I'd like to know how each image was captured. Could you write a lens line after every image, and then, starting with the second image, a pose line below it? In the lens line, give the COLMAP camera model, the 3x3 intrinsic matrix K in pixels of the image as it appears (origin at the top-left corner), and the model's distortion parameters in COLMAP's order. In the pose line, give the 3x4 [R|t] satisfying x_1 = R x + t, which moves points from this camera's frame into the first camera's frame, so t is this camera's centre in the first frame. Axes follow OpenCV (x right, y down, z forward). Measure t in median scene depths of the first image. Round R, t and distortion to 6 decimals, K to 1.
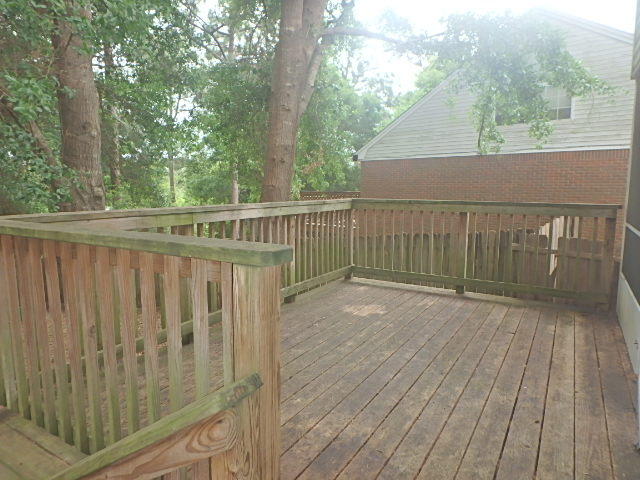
lens RADIAL K [[412.5, 0, 318.0], [0, 412.5, 237.9], [0, 0, 1]] dist [-0.037444, 0.018407]
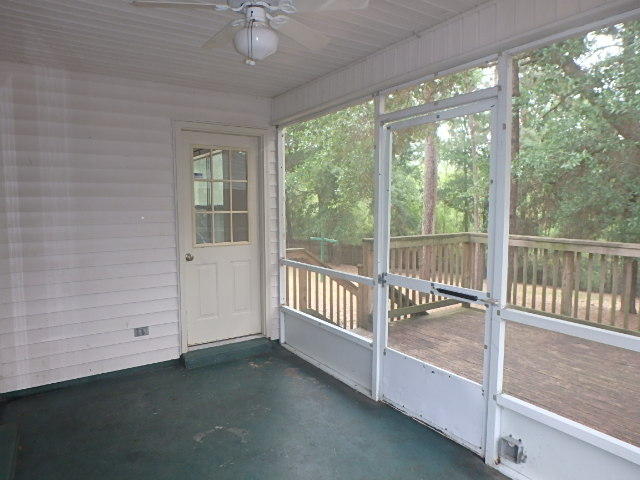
lens RADIAL K [[412.5, 0, 318.0], [0, 412.5, 237.9], [0, 0, 1]] dist [-0.037444, 0.018407]
pose [[-0.408299, 0.066739, -0.910405, 1.872898], [-0.125282, 0.983790, 0.128305, -0.203674], [0.904210, 0.166445, -0.393319, 1.026926]]
